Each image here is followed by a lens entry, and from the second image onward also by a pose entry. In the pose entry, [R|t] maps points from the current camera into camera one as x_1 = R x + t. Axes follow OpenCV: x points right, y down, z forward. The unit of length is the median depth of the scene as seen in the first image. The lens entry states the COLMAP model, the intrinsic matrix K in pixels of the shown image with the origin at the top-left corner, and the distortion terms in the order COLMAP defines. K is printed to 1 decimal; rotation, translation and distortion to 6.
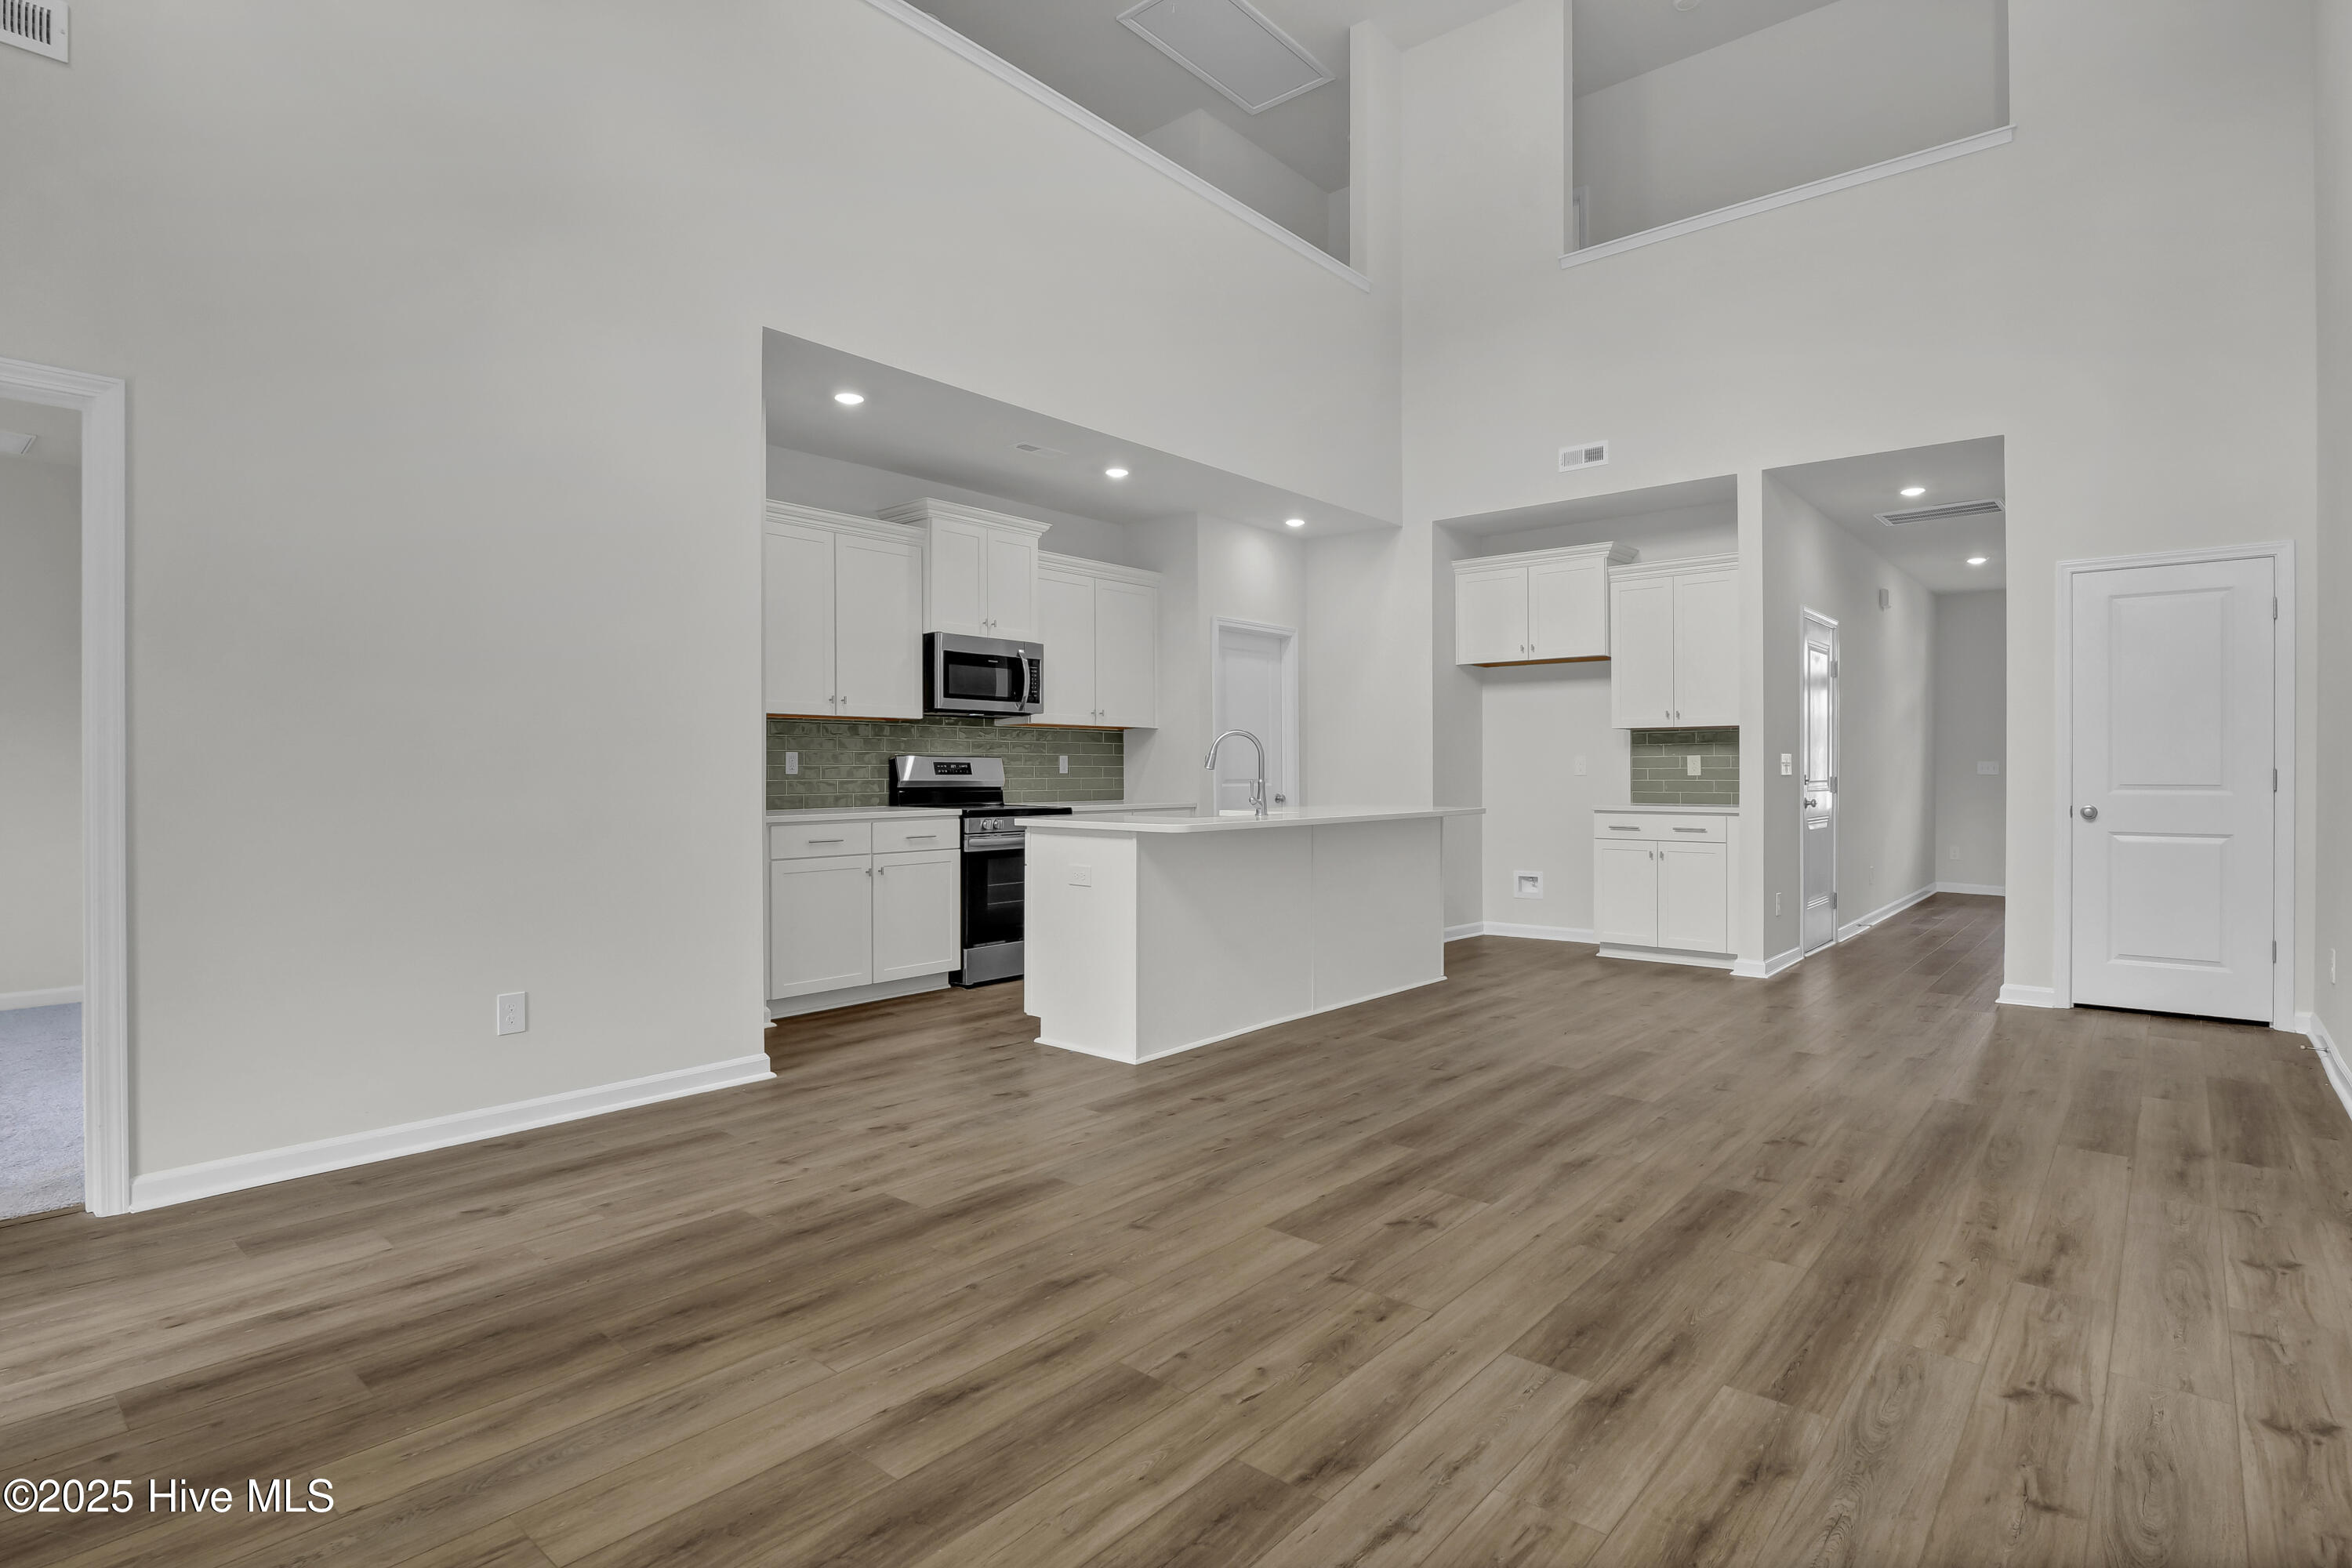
lens RADIAL K [[1176.3, 0, 1161.8], [0, 1176.3, 783.9], [0, 0, 1]] dist [-0.013409, 0.000006]
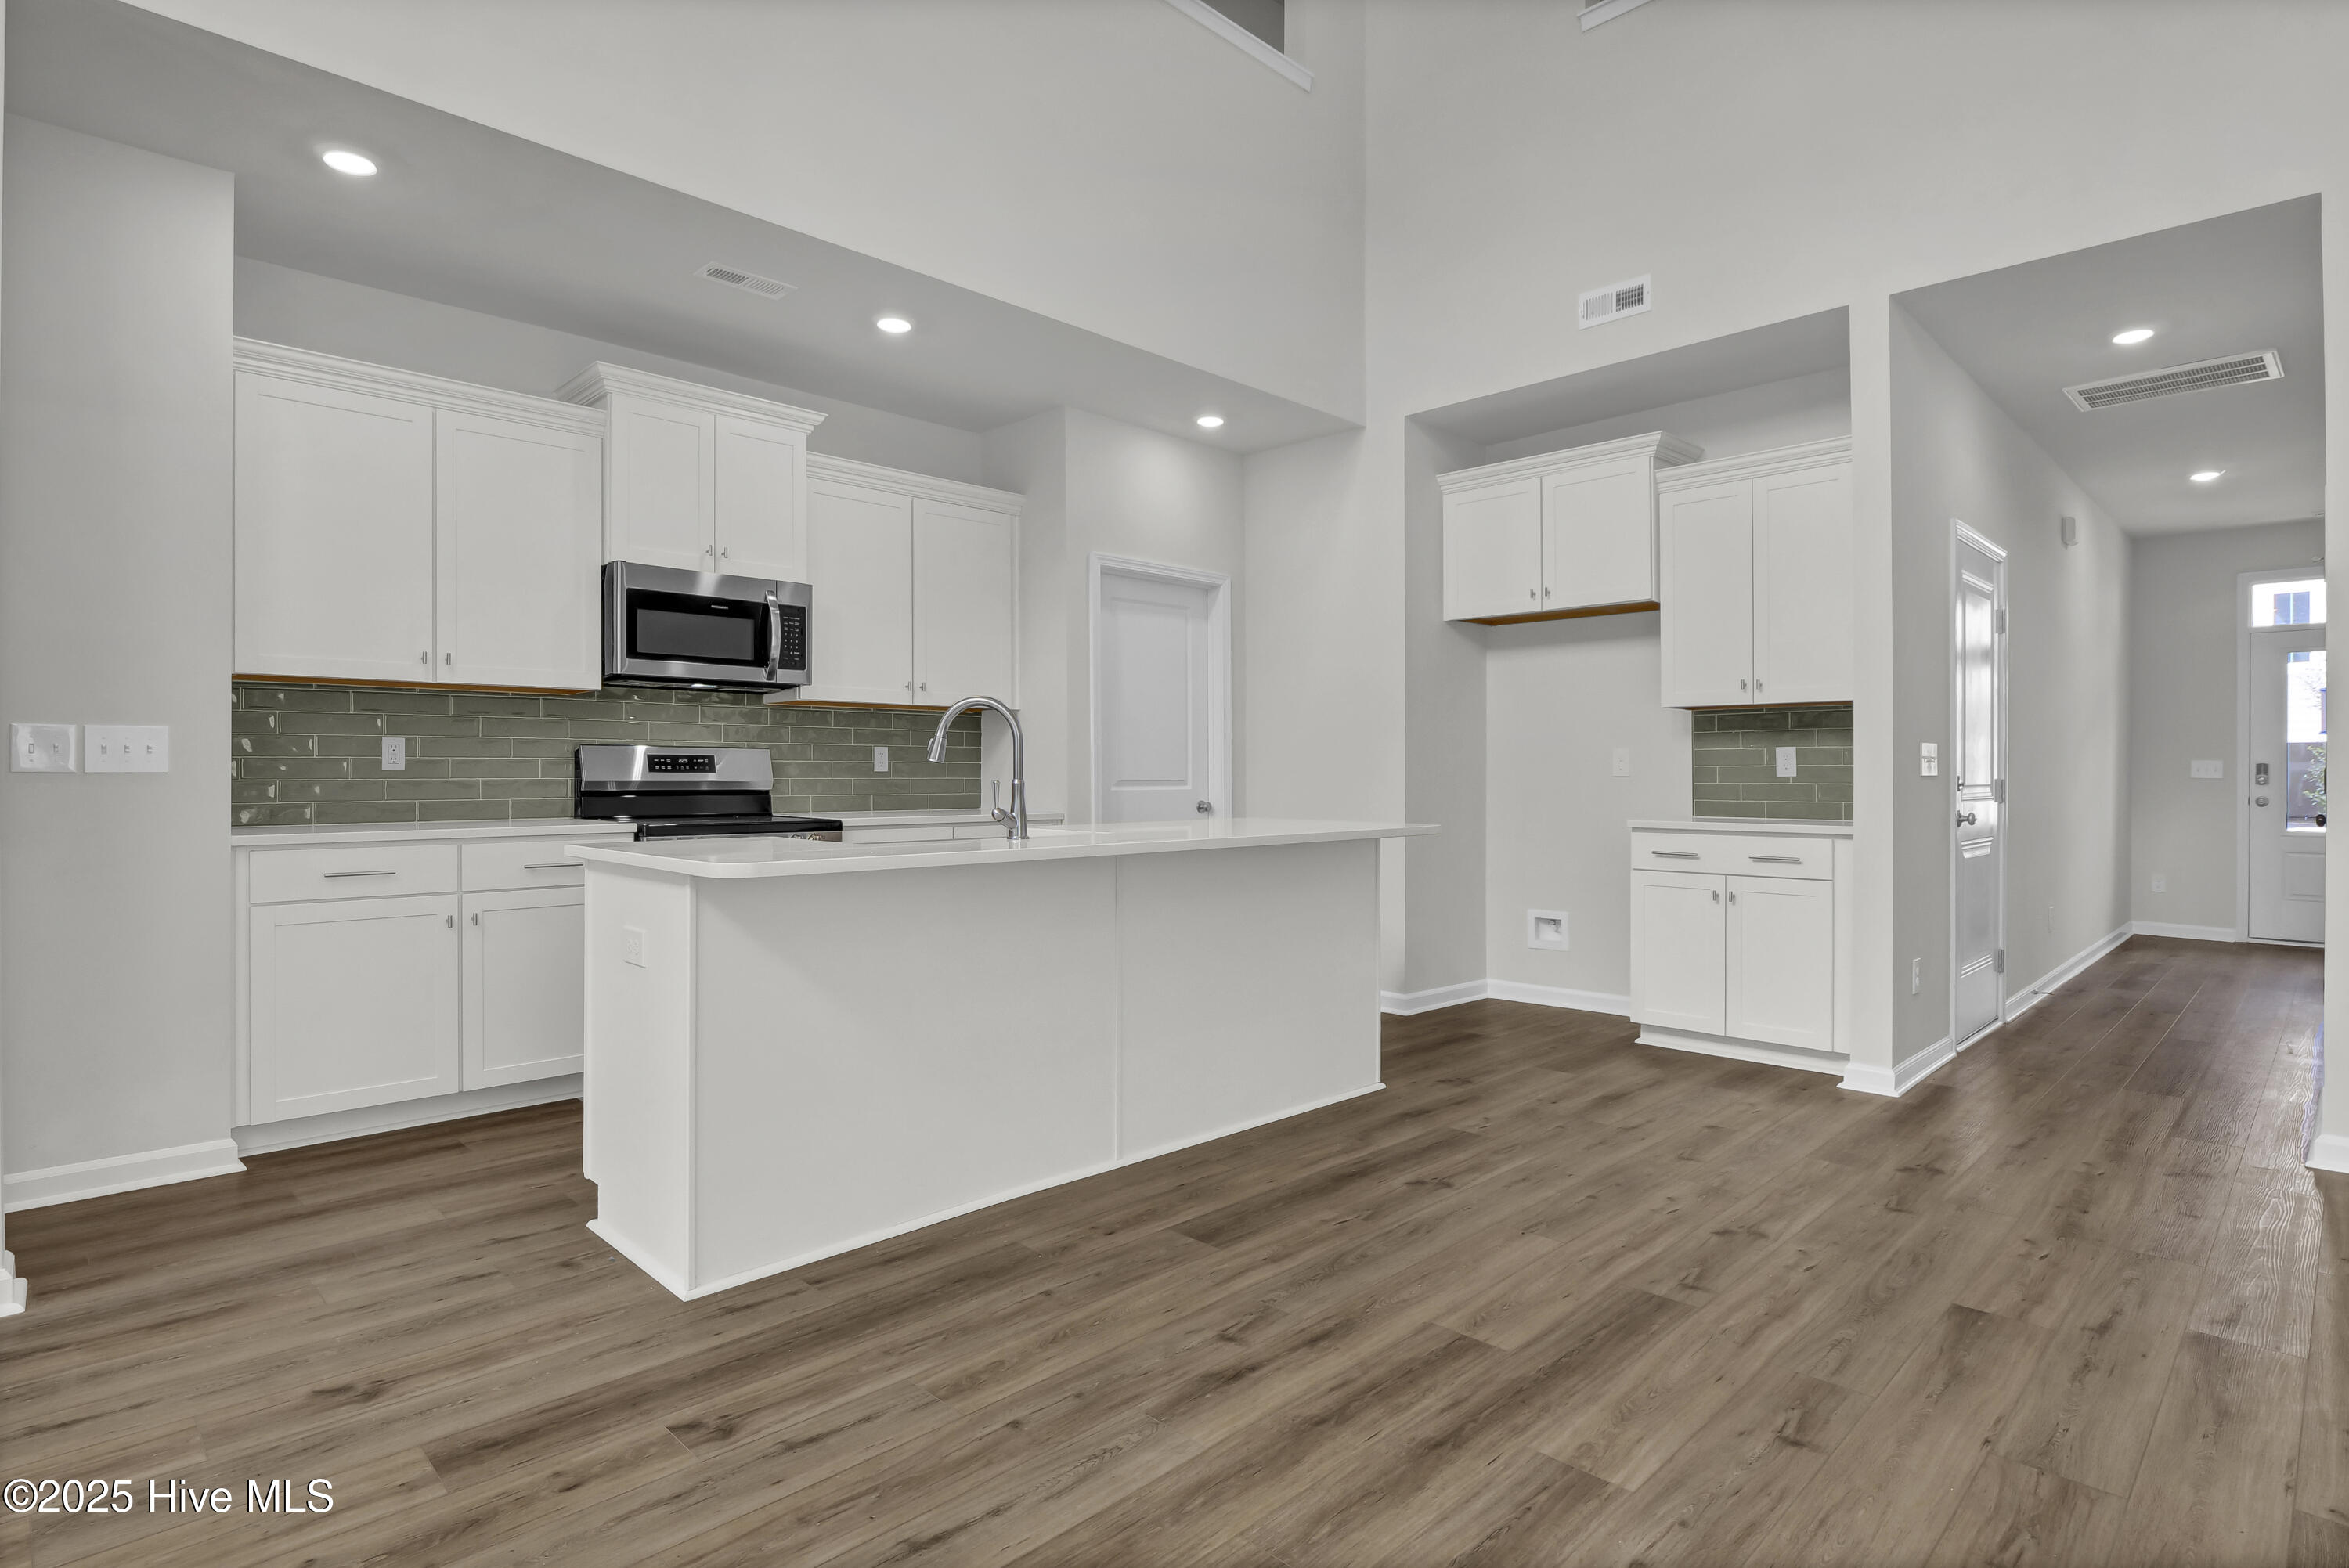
lens RADIAL K [[1209.6, 0, 1156.0], [0, 1209.6, 780.8], [0, 0, 1]] dist [-0.014668, 0.000726]
pose [[0.997050, 0.002745, -0.076707, 0.162165], [-0.003120, 0.999984, -0.004776, -0.000284], [0.076693, 0.005001, 0.997042, 0.313052]]
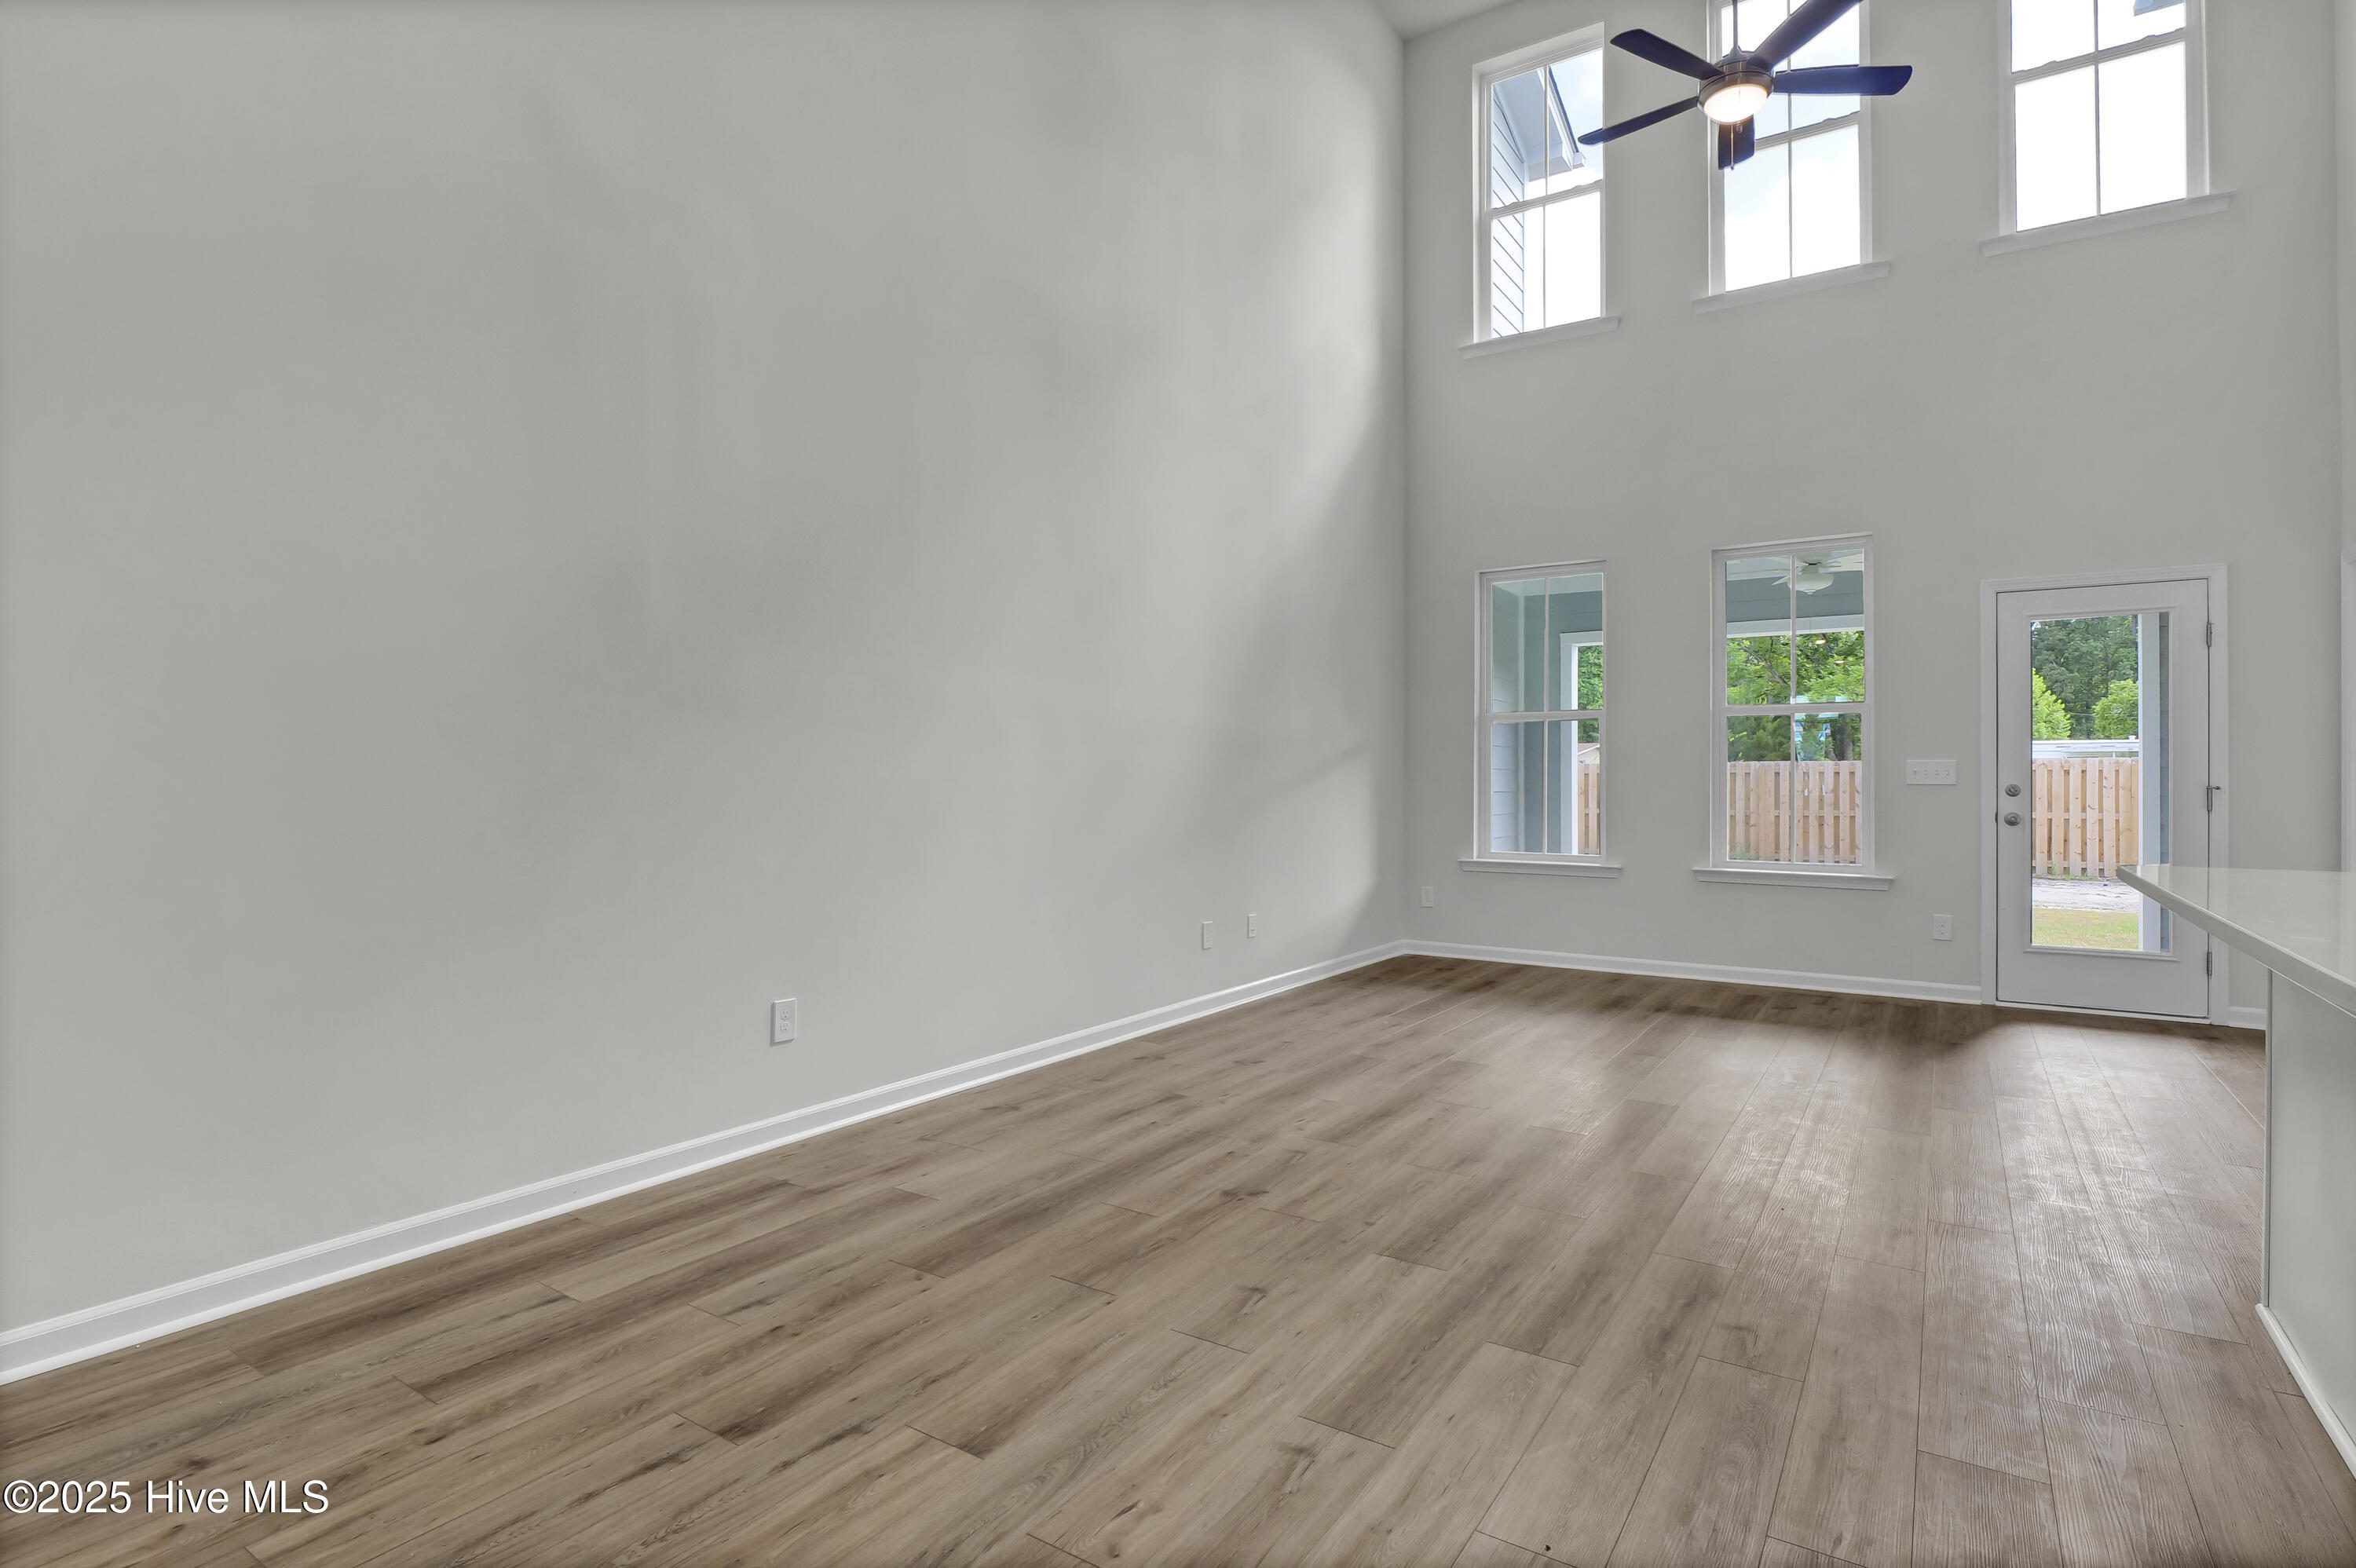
lens RADIAL K [[1178.2, 0, 1163.8], [0, 1178.2, 783.9], [0, 0, 1]] dist [-0.013409, 0.000006]
pose [[-0.991867, 0.000448, -0.127278, 0.377065], [-0.001174, 0.999919, 0.012664, -0.006916], [0.127273, 0.012711, -0.991786, 0.999308]]
